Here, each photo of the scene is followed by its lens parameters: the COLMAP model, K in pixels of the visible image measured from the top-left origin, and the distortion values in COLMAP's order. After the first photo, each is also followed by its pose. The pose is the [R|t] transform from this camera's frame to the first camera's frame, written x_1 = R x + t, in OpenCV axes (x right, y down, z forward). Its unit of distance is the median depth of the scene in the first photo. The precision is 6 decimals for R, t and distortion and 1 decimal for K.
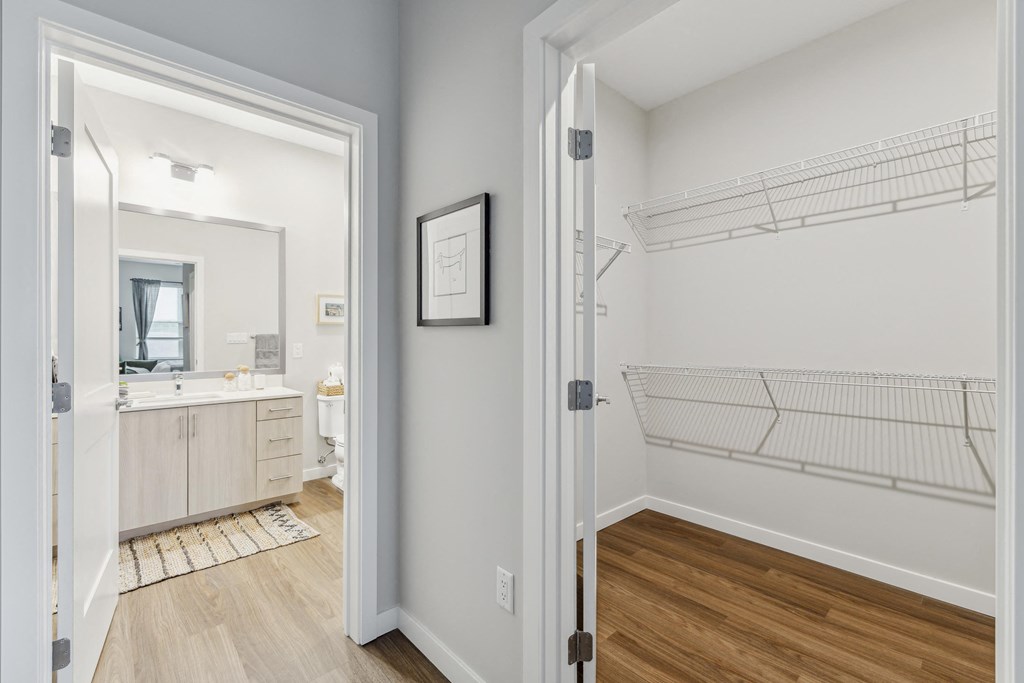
lens RADIAL K [[449.8, 0, 516.5], [0, 449.8, 341.0], [0, 0, 1]] dist [-0.000267, 0.000420]
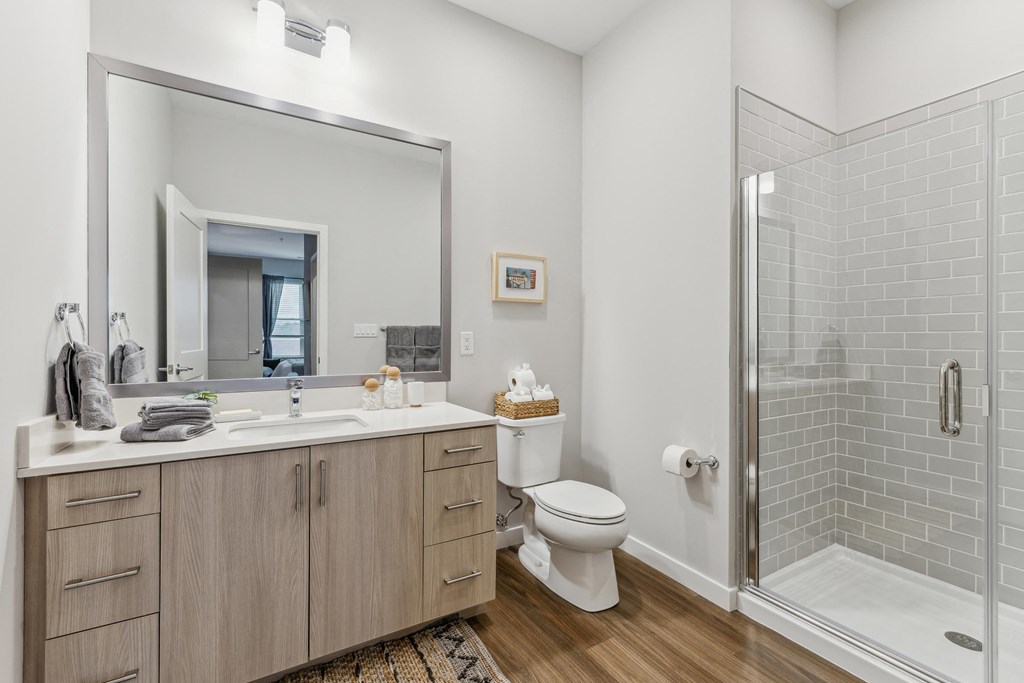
lens RADIAL K [[449.8, 0, 510.5], [0, 449.8, 340.3], [0, 0, 1]] dist [-0.000267, 0.000420]
pose [[0.978281, 0.001311, -0.207277, -0.302261], [-0.002779, 0.999973, -0.006791, 0.021340], [0.207263, 0.007220, 0.978259, 0.410771]]
